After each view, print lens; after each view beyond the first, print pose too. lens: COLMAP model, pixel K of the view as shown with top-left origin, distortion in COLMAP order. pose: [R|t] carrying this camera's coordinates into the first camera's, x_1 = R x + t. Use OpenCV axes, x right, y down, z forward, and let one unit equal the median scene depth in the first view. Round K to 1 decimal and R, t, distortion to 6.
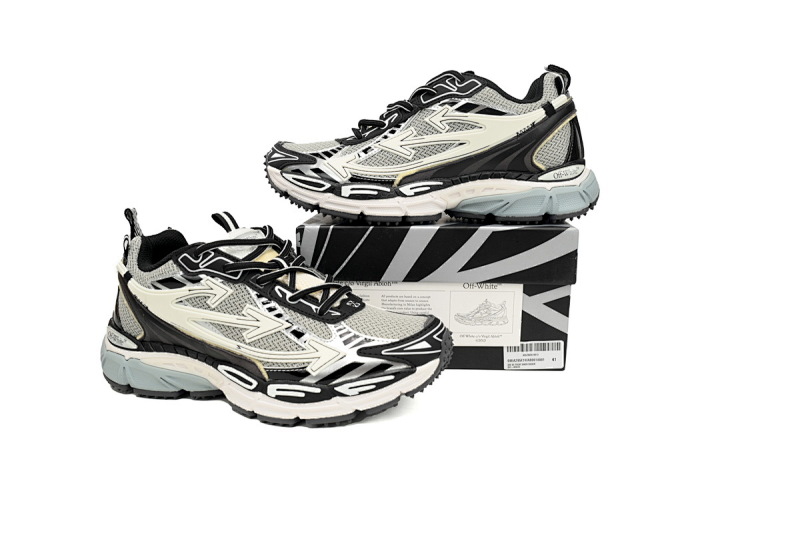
lens RADIAL K [[603.6, 0, 400.0], [0, 603.6, 266.5], [0, 0, 1]] dist [0.003200, 0.000184]
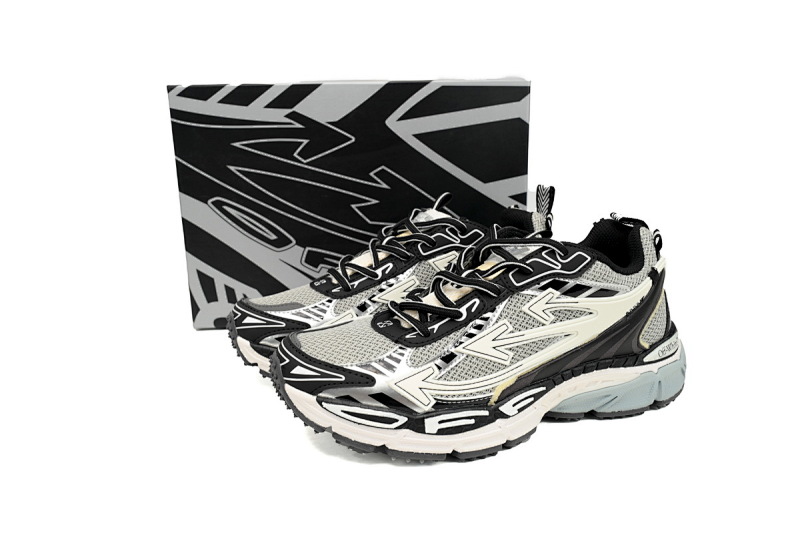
lens RADIAL K [[603.6, 0, 400.0], [0, 603.6, 266.5], [0, 0, 1]] dist [0.003200, 0.000184]
pose [[0.931582, -0.099210, 0.349733, -0.345488], [0.088392, 0.994986, 0.046800, -0.340135], [-0.352622, -0.012685, 0.935680, 0.367586]]
